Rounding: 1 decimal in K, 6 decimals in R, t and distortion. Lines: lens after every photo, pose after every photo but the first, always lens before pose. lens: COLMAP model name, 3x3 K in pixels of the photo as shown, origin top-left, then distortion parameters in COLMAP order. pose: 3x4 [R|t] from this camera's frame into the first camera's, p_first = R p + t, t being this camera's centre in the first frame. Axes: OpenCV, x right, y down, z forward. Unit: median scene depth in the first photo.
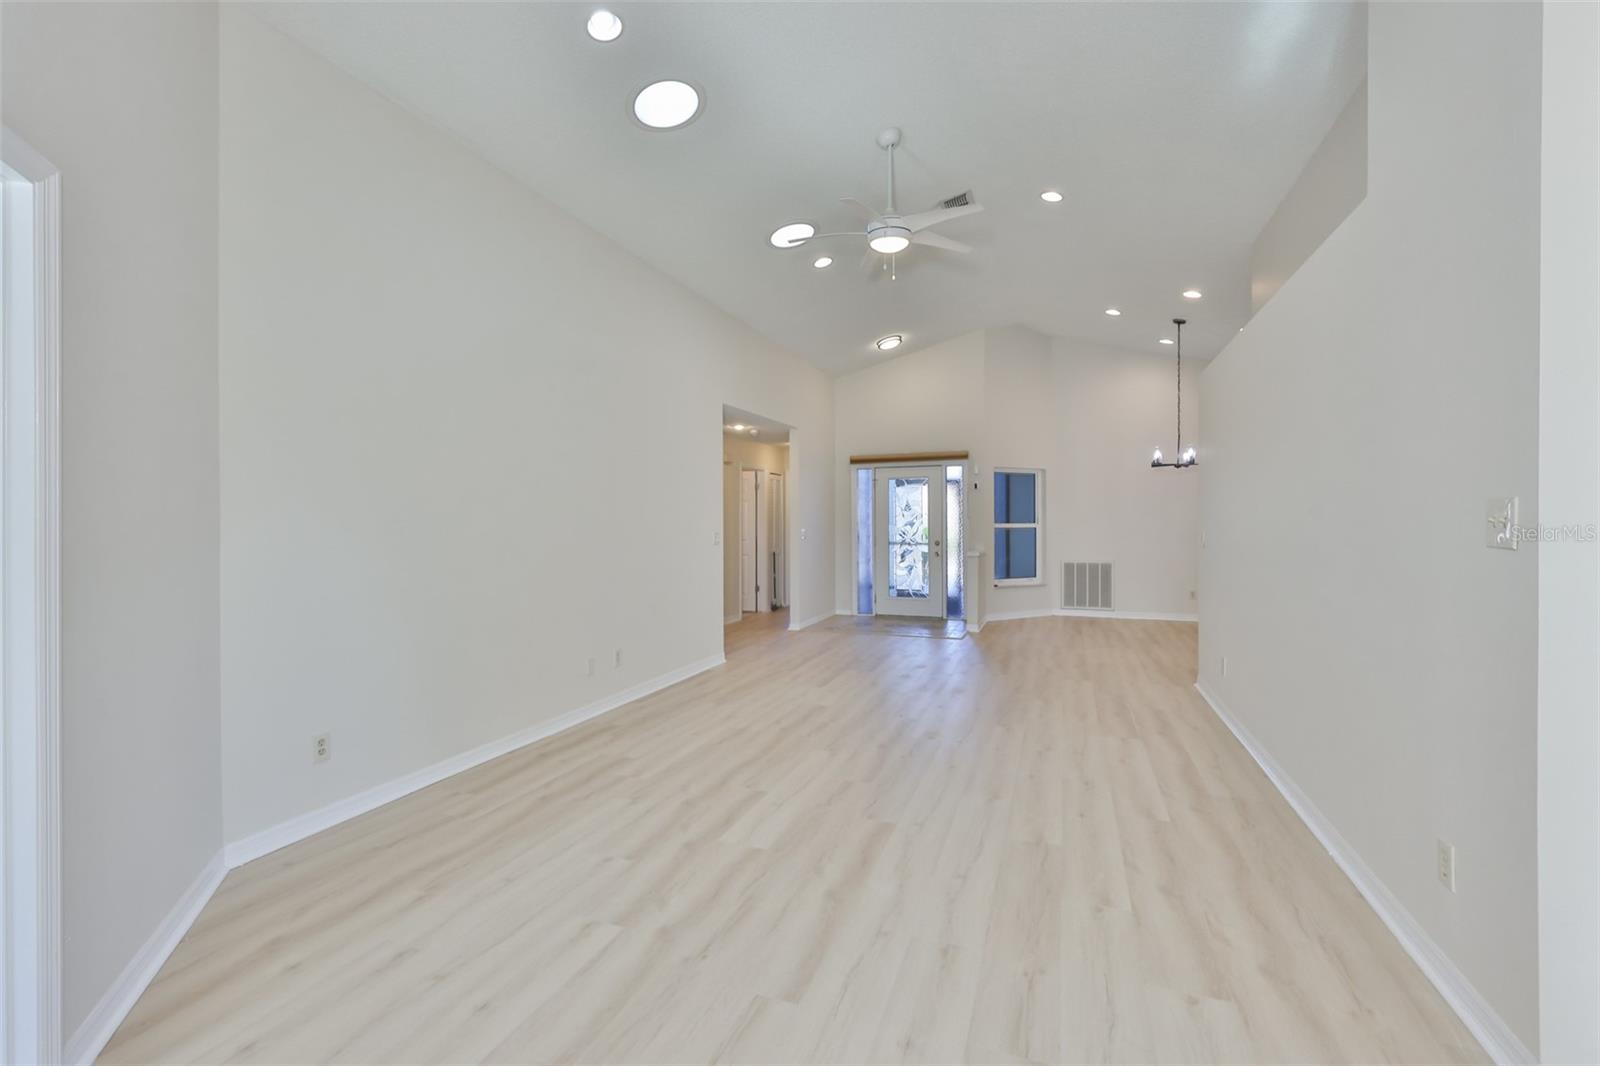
lens RADIAL K [[698.7, 0, 804.4], [0, 698.7, 532.1], [0, 0, 1]] dist [-0.000009, -0.000524]
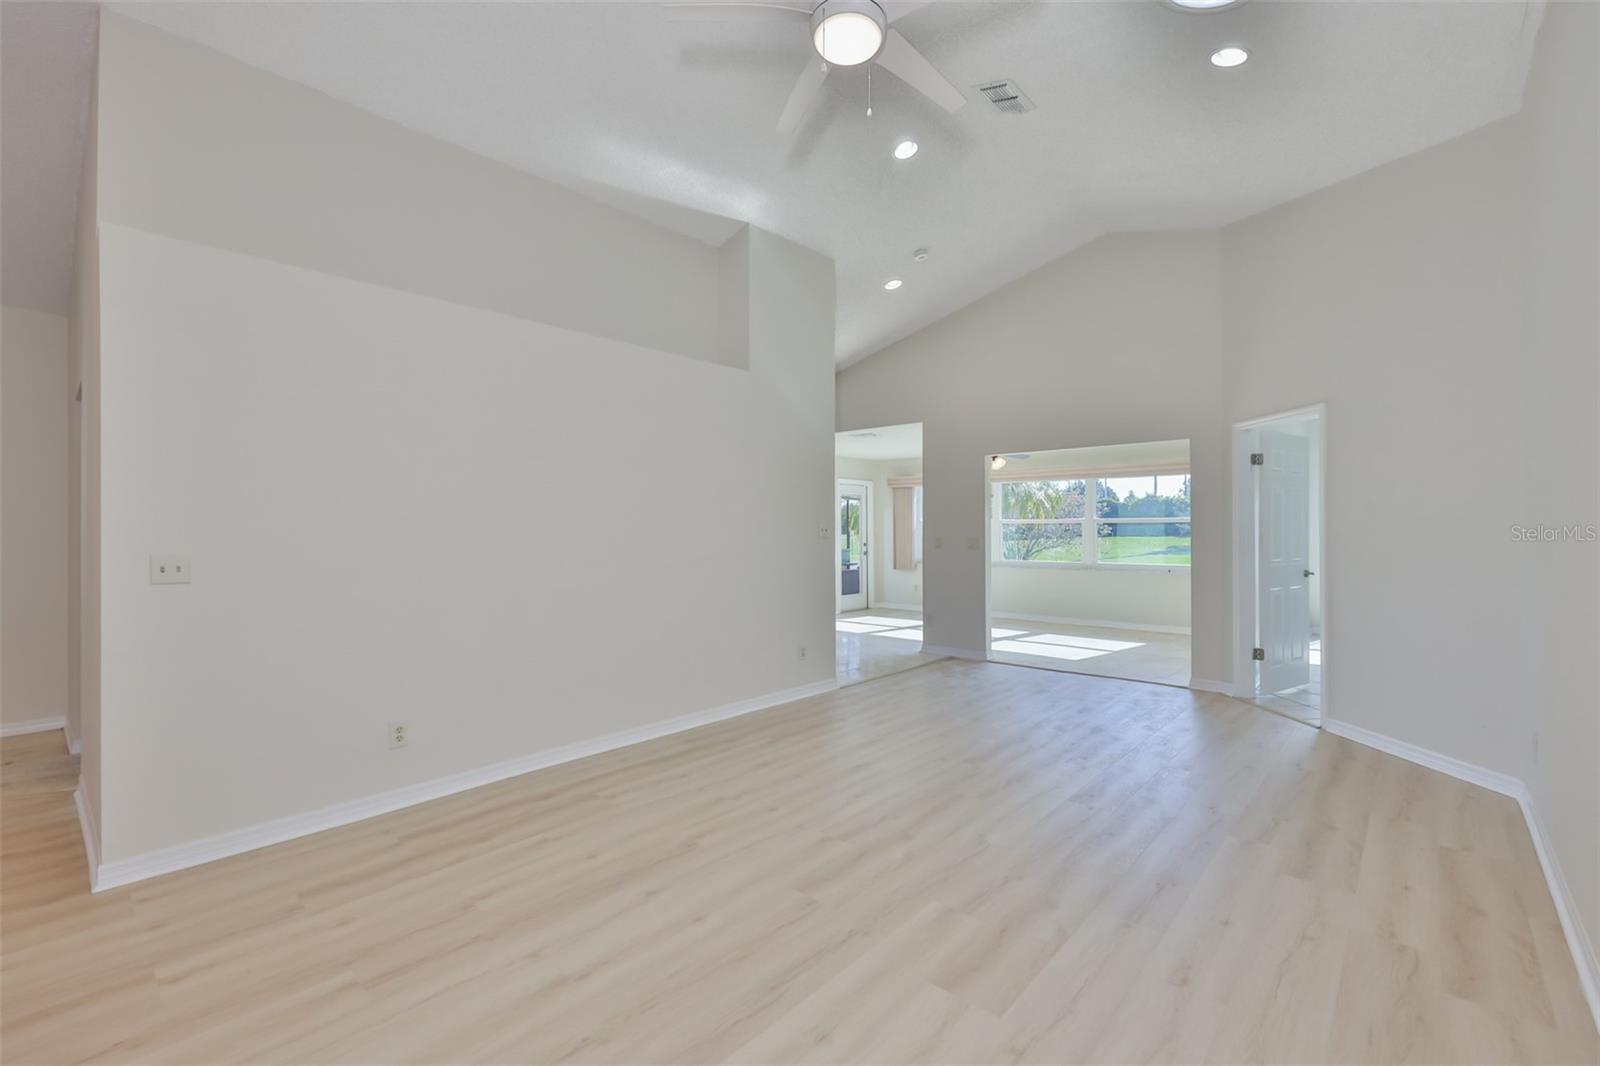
lens RADIAL K [[698.7, 0, 799.9], [0, 698.7, 534.4], [0, 0, 1]] dist [-0.000009, -0.000524]
pose [[-0.928819, 0.005654, 0.370489, -0.025158], [0.014683, 0.999660, 0.021556, -0.012400], [-0.370242, 0.025462, -0.928587, 0.770844]]
